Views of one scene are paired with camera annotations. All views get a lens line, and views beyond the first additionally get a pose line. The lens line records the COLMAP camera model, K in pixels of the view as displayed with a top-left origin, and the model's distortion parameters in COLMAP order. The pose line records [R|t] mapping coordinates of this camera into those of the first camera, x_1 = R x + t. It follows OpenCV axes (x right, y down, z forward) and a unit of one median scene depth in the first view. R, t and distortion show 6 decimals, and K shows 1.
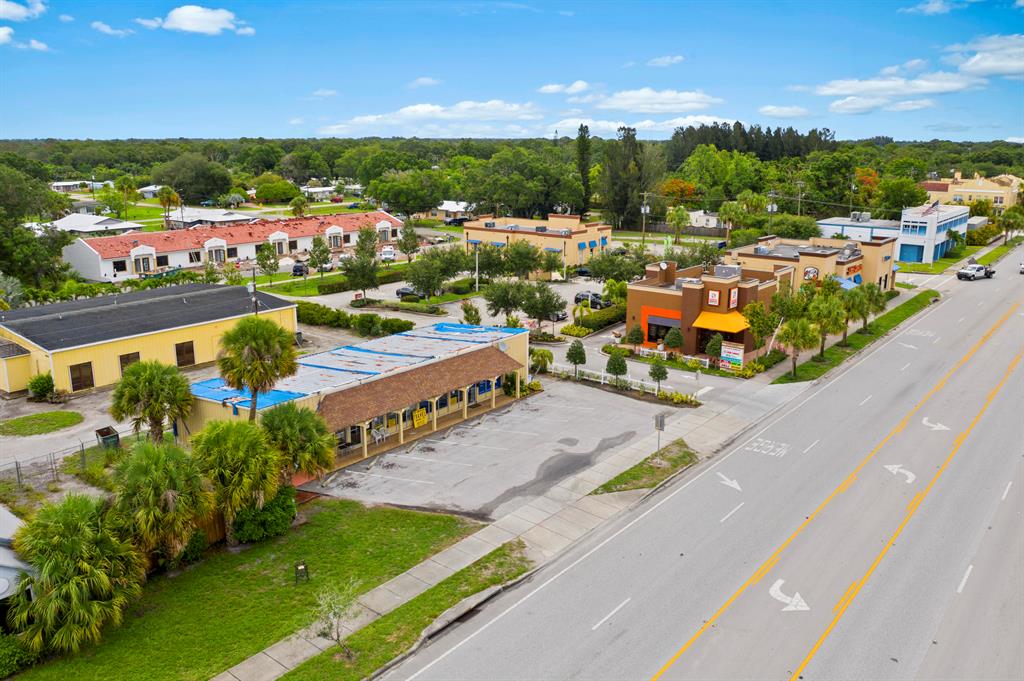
lens RADIAL K [[812.5, 0, 512.0], [0, 812.5, 340.5], [0, 0, 1]] dist [-0.020440, 0.003218]
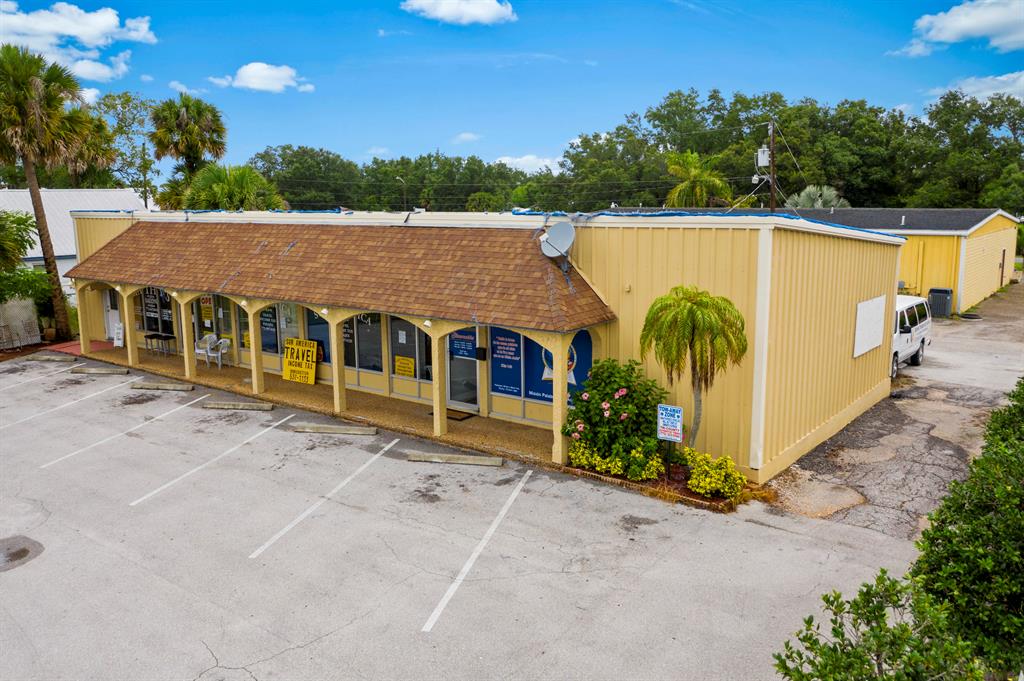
lens RADIAL K [[825.7, 0, 509.8], [0, 825.7, 339.8], [0, 0, 1]] dist [-0.019138, -0.007262]
pose [[0.011912, 0.167168, -0.985856, 0.259390], [-0.233941, 0.959030, 0.159793, -0.000080], [0.972178, 0.228729, 0.050532, 1.029519]]
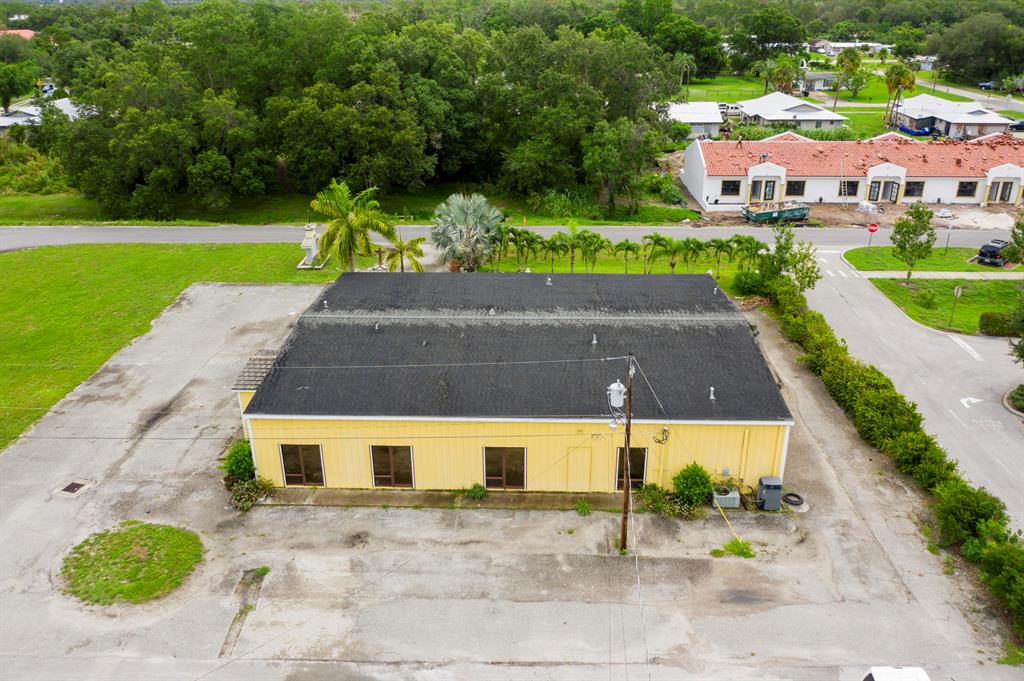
lens RADIAL K [[812.5, 0, 512.0], [0, 812.5, 340.5], [0, 0, 1]] dist [-0.020440, 0.003218]
pose [[0.592285, 0.313959, -0.742043, -0.071708], [-0.186554, 0.949370, 0.252775, -0.226178], [0.783834, -0.011284, 0.620868, 0.860311]]
